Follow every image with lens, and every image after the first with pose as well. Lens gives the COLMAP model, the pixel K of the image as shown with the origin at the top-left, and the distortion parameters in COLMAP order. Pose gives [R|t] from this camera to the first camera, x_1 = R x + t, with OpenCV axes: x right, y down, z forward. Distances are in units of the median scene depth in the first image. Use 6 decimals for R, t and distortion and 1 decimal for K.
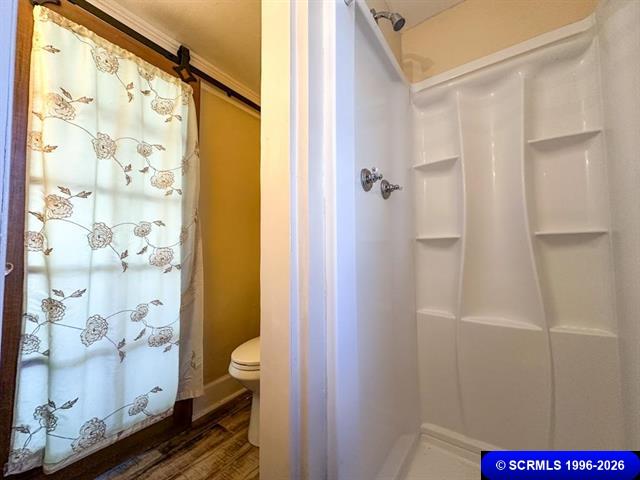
lens RADIAL K [[254.1, 0, 320.0], [0, 254.1, 240.0], [0, 0, 1]] dist [-0.000699, -0.000196]
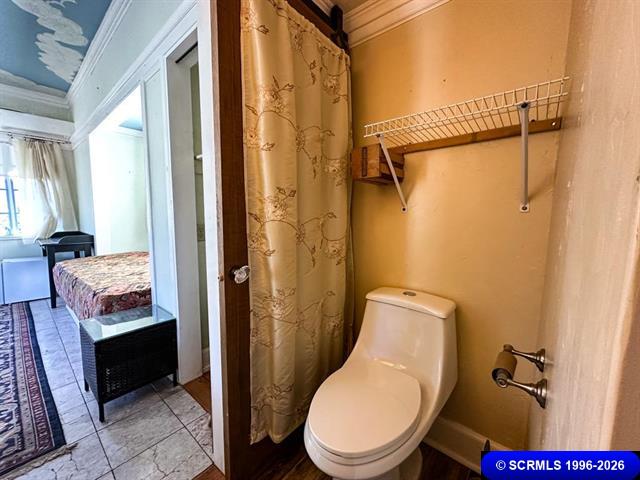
lens RADIAL K [[254.1, 0, 320.0], [0, 254.1, 240.0], [0, 0, 1]] dist [-0.000699, -0.000196]
pose [[0.996801, 0.022071, -0.076822, -0.641772], [-0.009782, 0.987579, 0.156816, -0.134194], [0.079329, -0.155563, 0.984635, 0.016419]]
